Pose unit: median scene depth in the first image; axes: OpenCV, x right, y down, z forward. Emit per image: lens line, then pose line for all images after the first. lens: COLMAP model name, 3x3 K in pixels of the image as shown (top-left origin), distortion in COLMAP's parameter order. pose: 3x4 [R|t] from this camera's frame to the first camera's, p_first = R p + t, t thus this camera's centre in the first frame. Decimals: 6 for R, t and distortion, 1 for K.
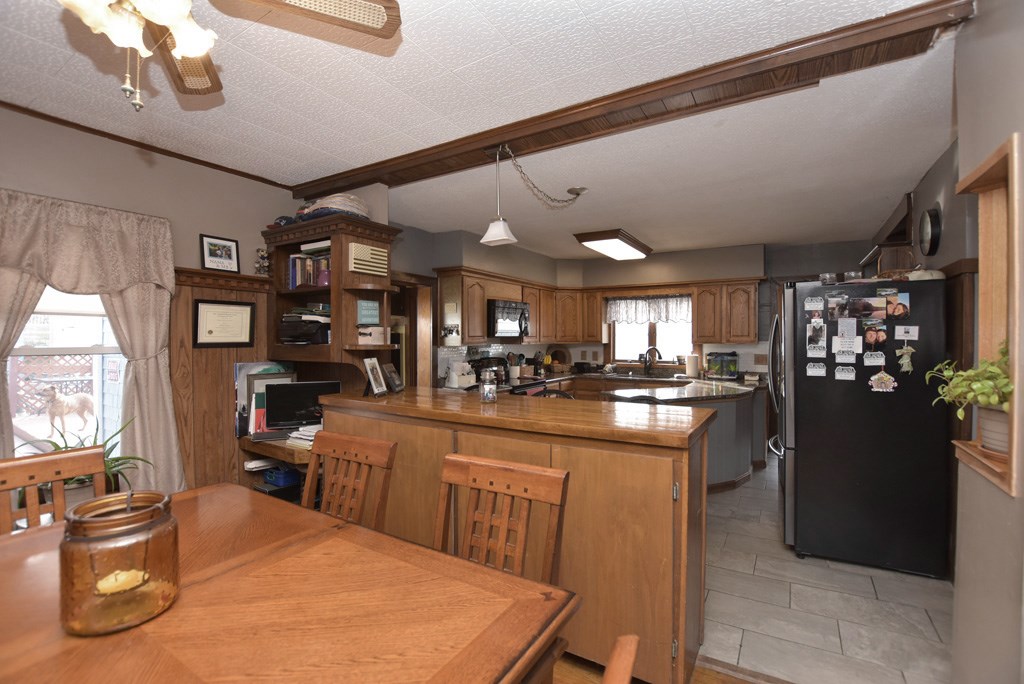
lens RADIAL K [[458.0, 0, 509.3], [0, 458.0, 352.3], [0, 0, 1]] dist [-0.015530, -0.000050]
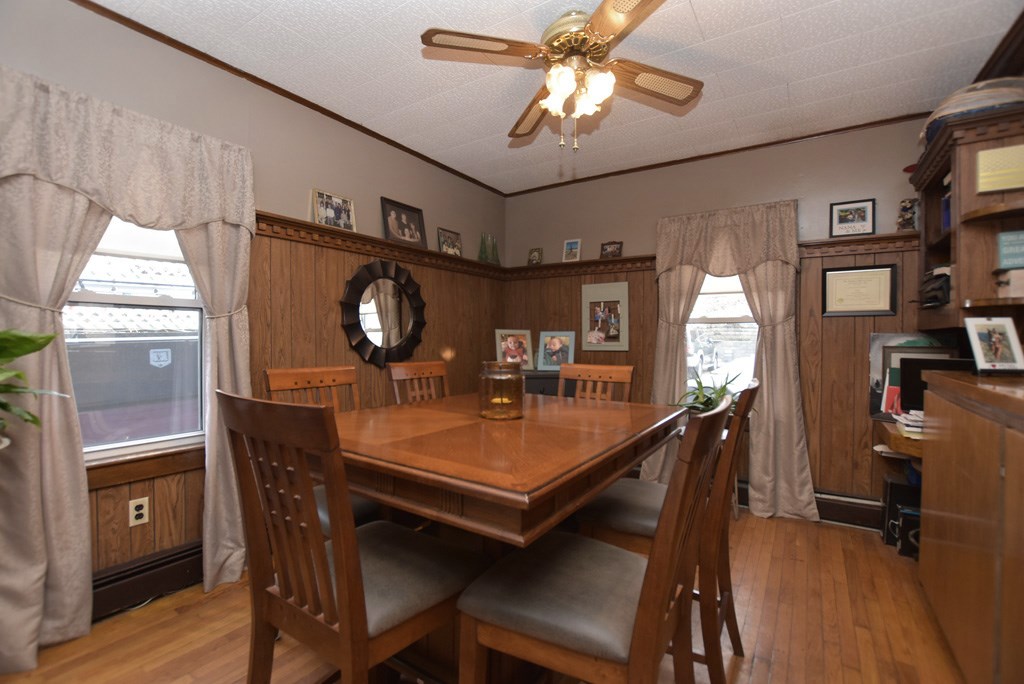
lens RADIAL K [[458.0, 0, 509.3], [0, 458.0, 352.3], [0, 0, 1]] dist [-0.015530, -0.000050]
pose [[-0.019778, 0.026532, -0.999452, 0.318258], [-0.035249, 0.999008, 0.027217, 0.061248], [0.999183, 0.035768, -0.018823, 0.283525]]
